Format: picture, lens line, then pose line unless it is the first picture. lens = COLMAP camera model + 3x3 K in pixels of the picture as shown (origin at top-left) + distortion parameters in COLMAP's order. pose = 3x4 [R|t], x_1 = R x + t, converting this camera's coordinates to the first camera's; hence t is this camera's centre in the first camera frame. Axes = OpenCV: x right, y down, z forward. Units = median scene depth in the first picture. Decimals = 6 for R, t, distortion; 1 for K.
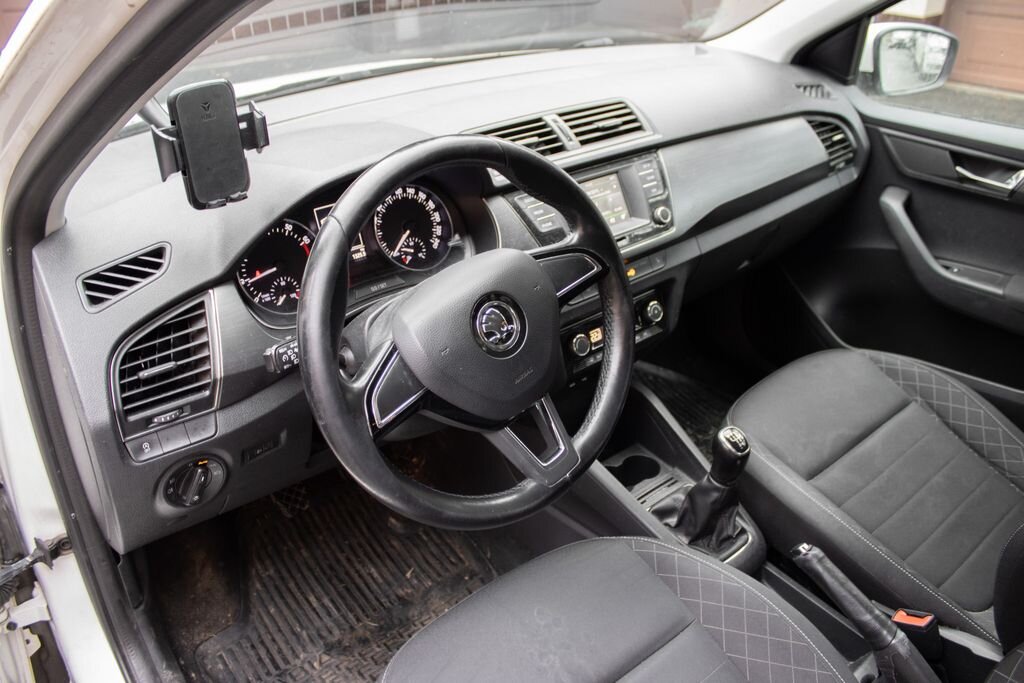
lens RADIAL K [[839.3, 0, 511.3], [0, 839.3, 344.5], [0, 0, 1]] dist [-0.160710, 0.085853]
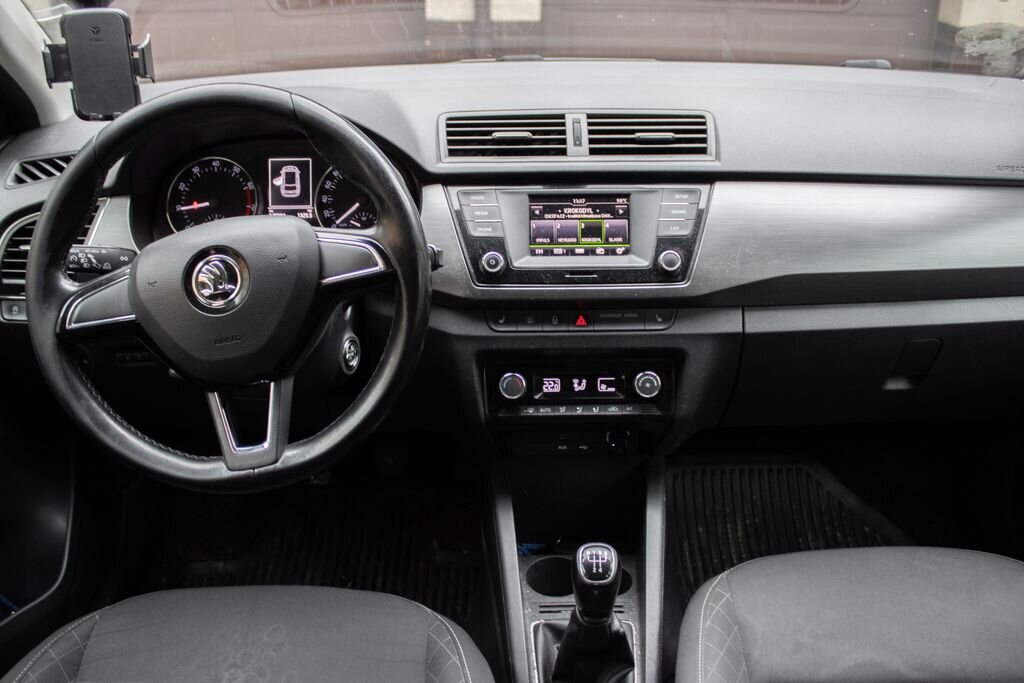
lens RADIAL K [[967.7, 0, 504.5], [0, 967.7, 333.6], [0, 0, 1]] dist [-0.140404, 0.145402]
pose [[0.758224, 0.263049, -0.596574, 0.597377], [-0.315849, 0.948659, 0.016861, -0.058028], [0.570381, 0.175643, 0.802381, 0.213108]]
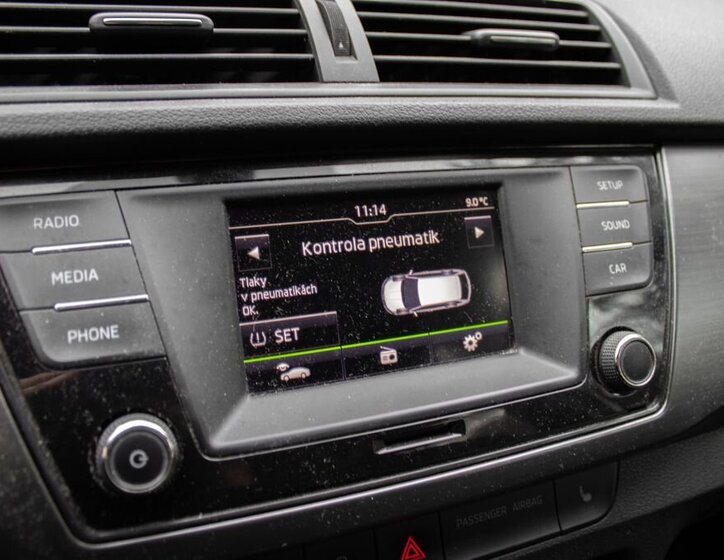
lens RADIAL K [[661.2, 0, 362.0], [0, 661.2, 280.0], [0, 0, 1]] dist [-0.102855, 0.008061]
pose [[0.945320, 0.194193, -0.262028, 0.144805], [-0.216150, 0.974668, -0.057466, -0.145992], [0.244231, 0.110961, 0.963348, 0.741058]]
